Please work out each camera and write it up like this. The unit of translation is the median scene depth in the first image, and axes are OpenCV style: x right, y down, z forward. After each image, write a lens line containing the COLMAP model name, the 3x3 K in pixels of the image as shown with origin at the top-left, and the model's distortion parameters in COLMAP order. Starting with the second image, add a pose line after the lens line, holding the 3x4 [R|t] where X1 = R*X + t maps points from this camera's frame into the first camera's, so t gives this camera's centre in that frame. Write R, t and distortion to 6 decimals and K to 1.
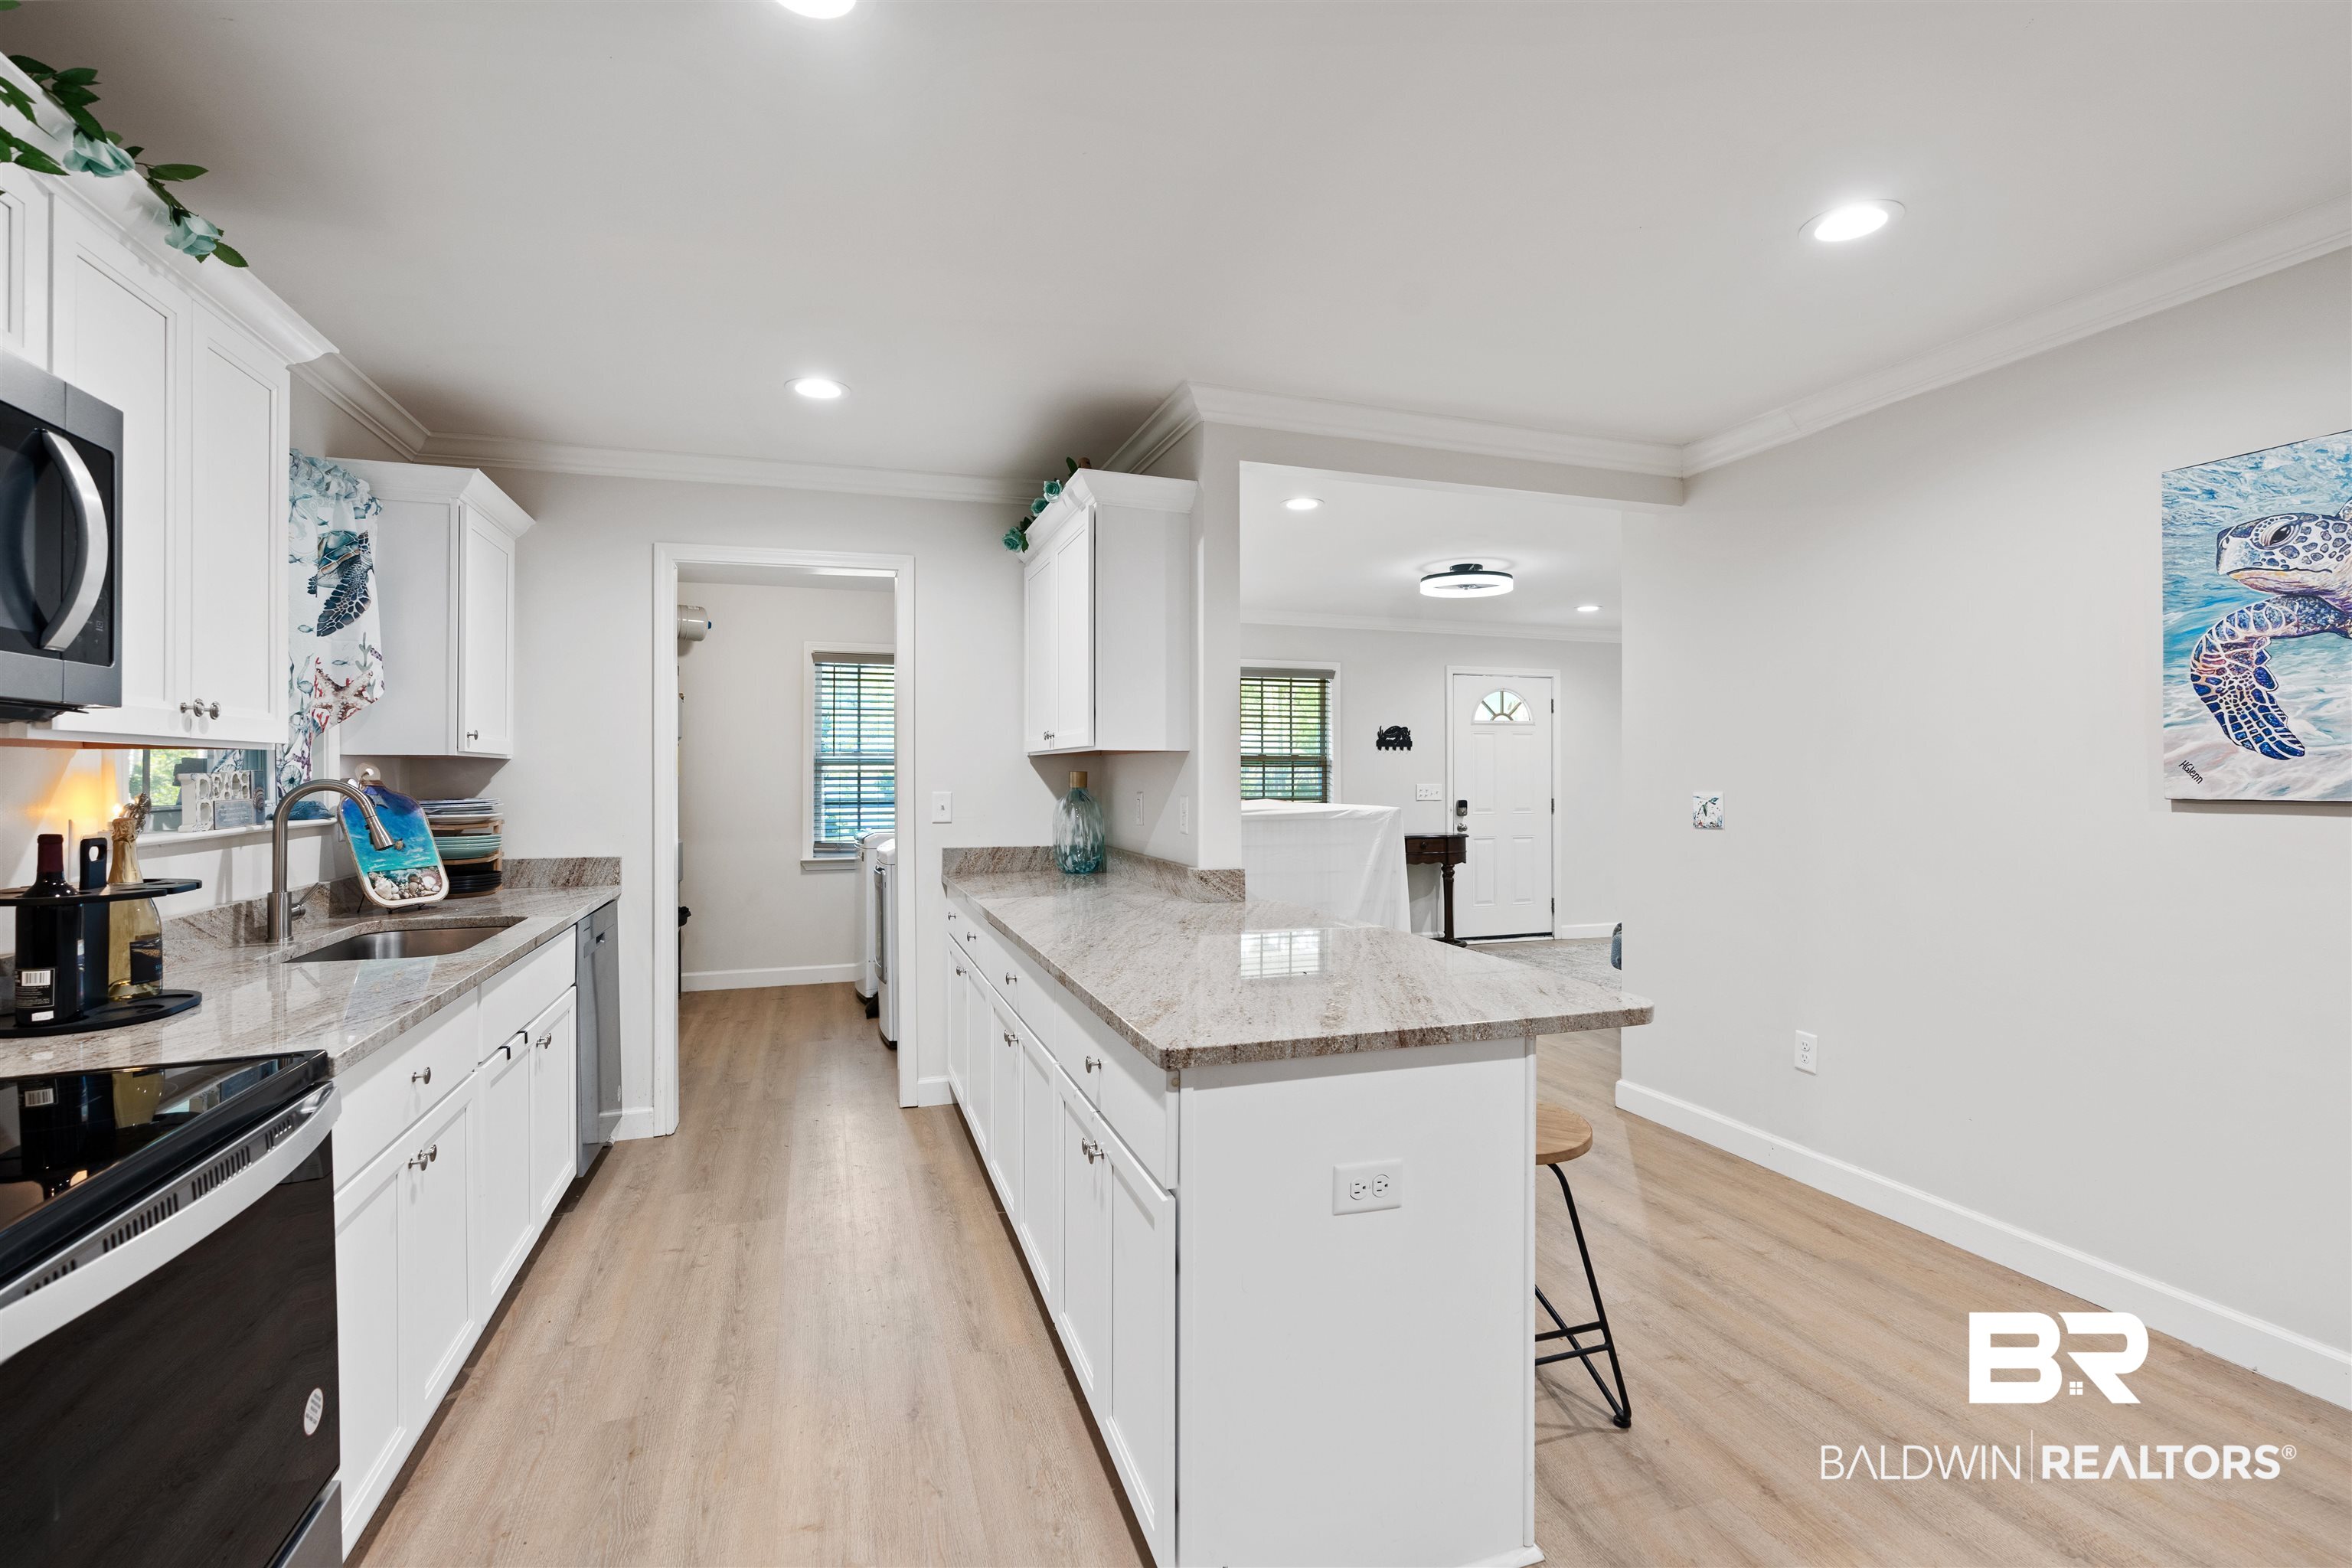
lens RADIAL K [[1057.2, 0, 1174.4], [0, 1057.2, 762.2], [0, 0, 1]] dist [-0.010460, 0.004605]
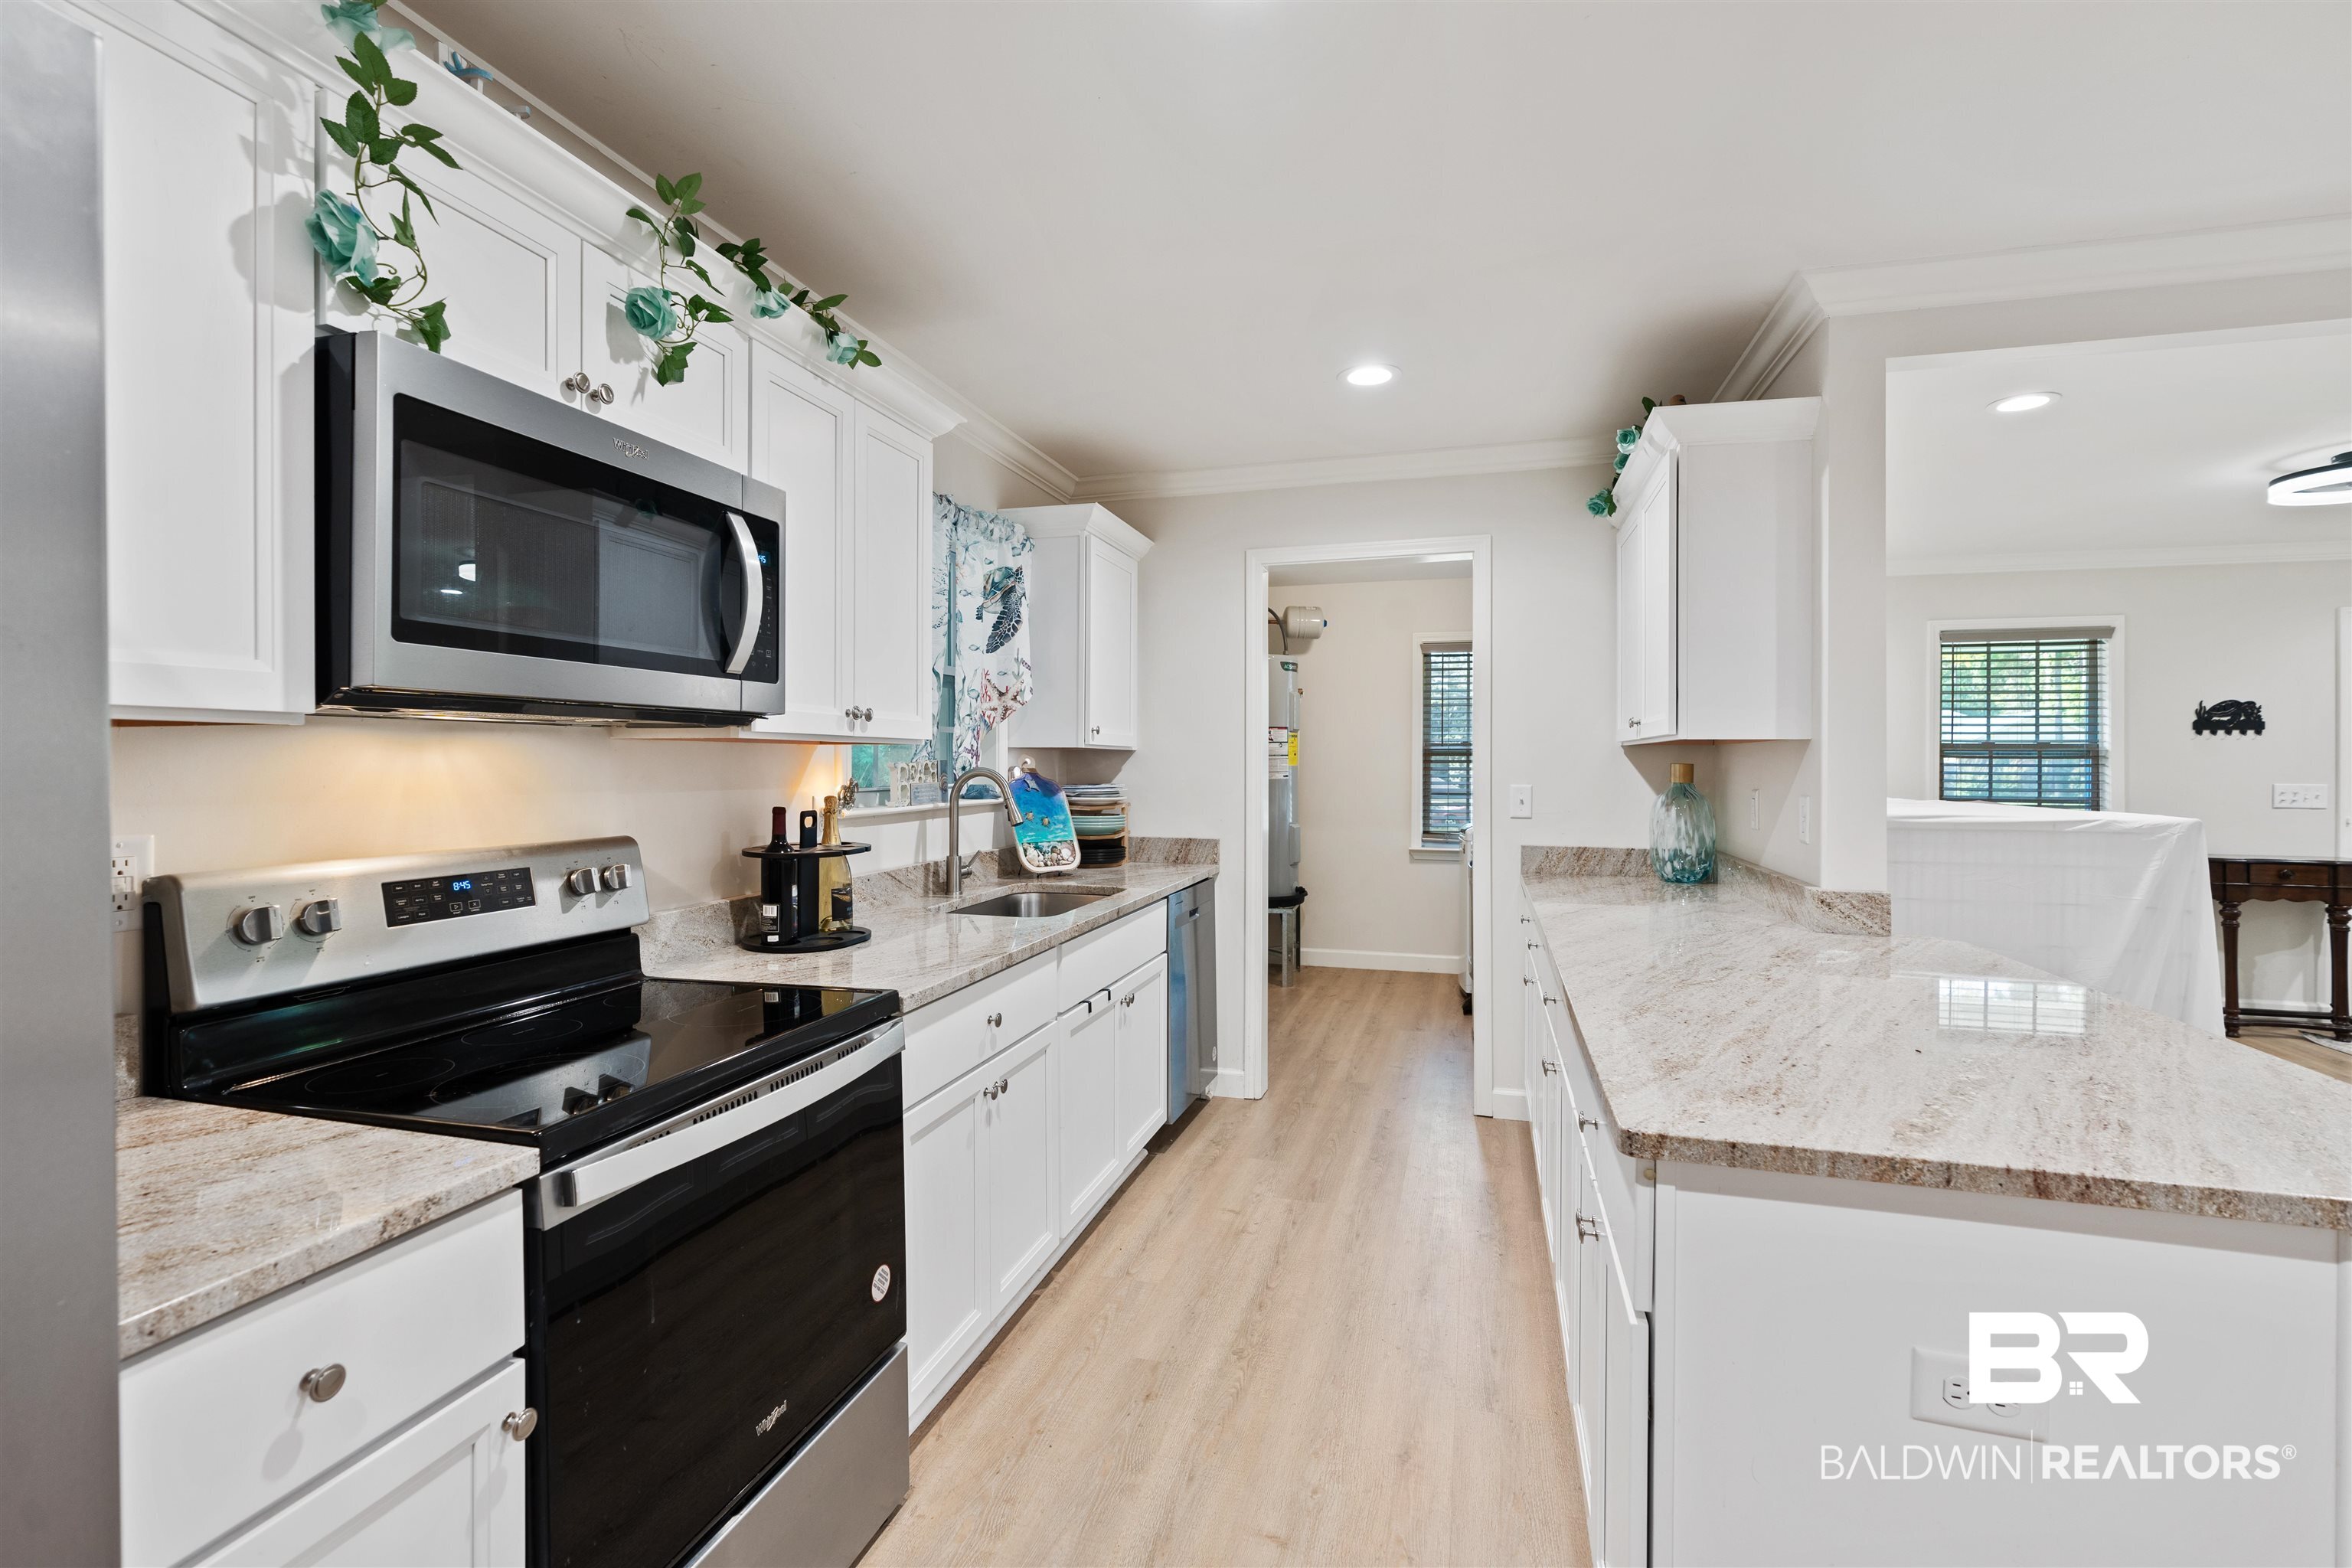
lens RADIAL K [[1050.2, 0, 1173.5], [0, 1050.2, 757.6], [0, 0, 1]] dist [-0.010290, 0.005451]
pose [[0.821429, 0.002764, -0.570304, 0.078603], [0.000656, 0.999983, 0.005791, -0.002212], [0.570310, -0.005132, 0.821413, 0.093843]]
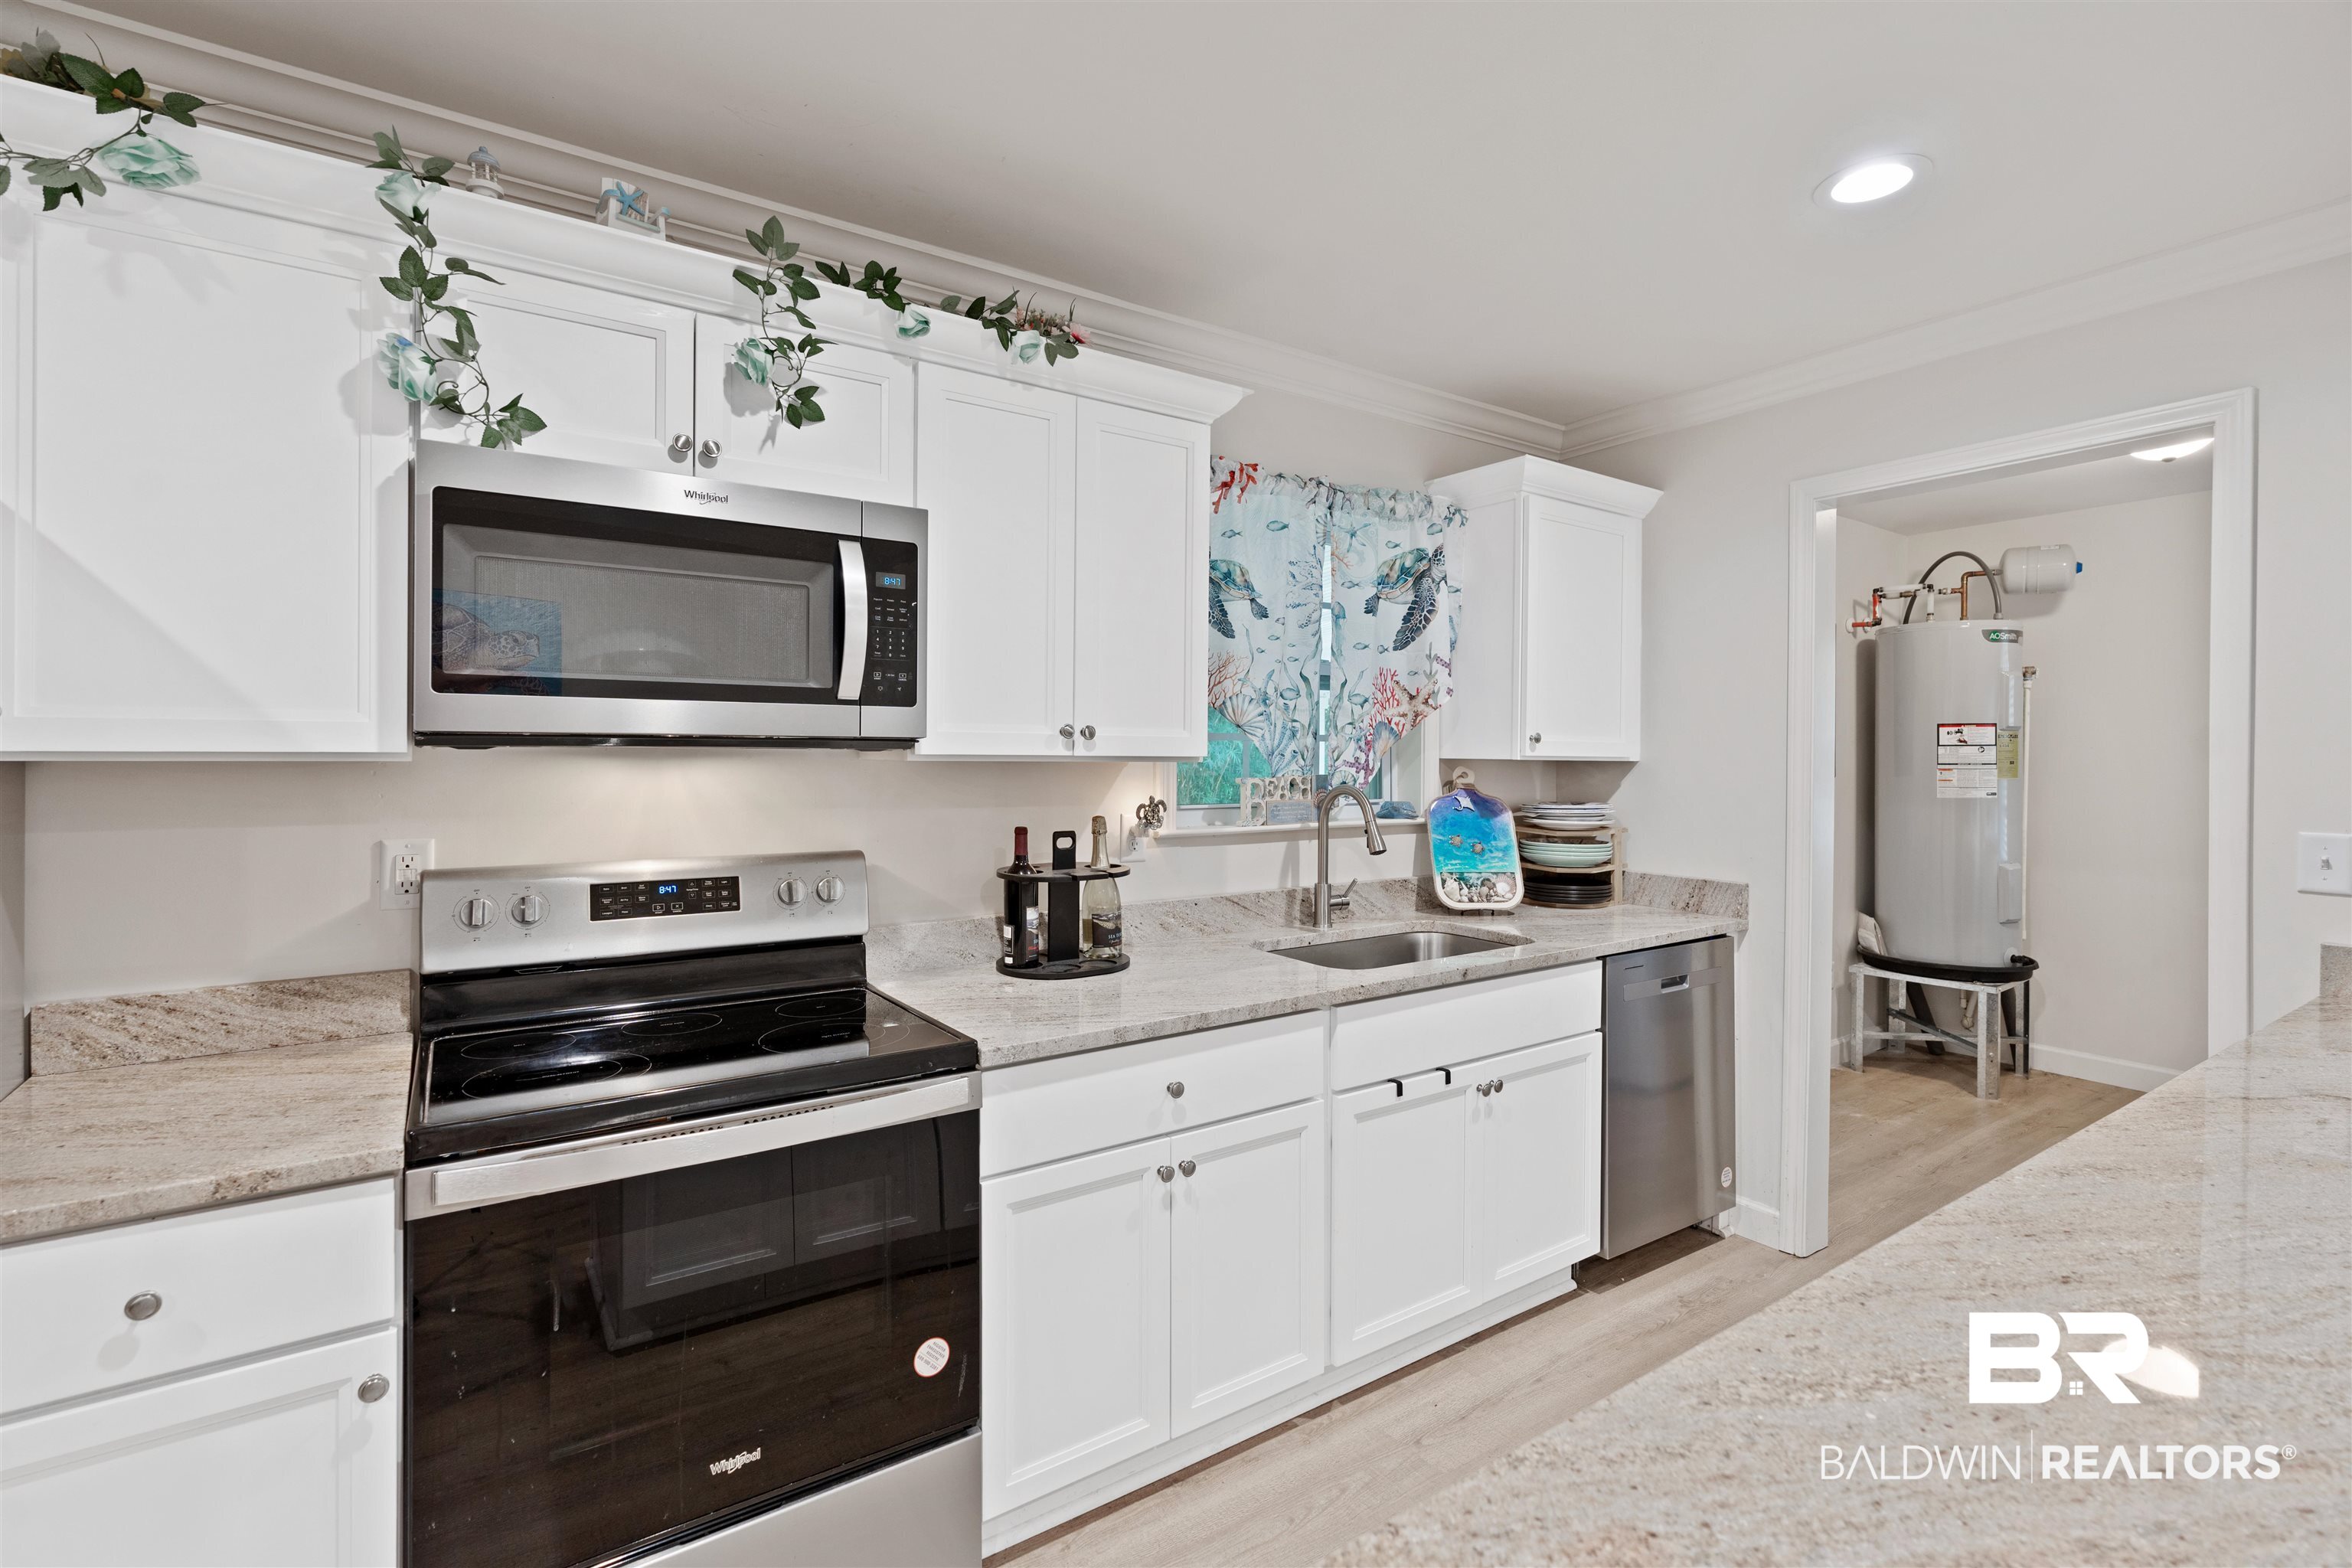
lens RADIAL K [[1060.7, 0, 1174.5], [0, 1060.7, 749.3], [0, 0, 1]] dist [-0.011925, 0.005637]
pose [[0.272089, 0.002619, -0.962269, 0.170419], [0.000689, 0.999996, 0.002916, -0.020252], [0.962272, -0.001456, 0.272086, 0.463029]]
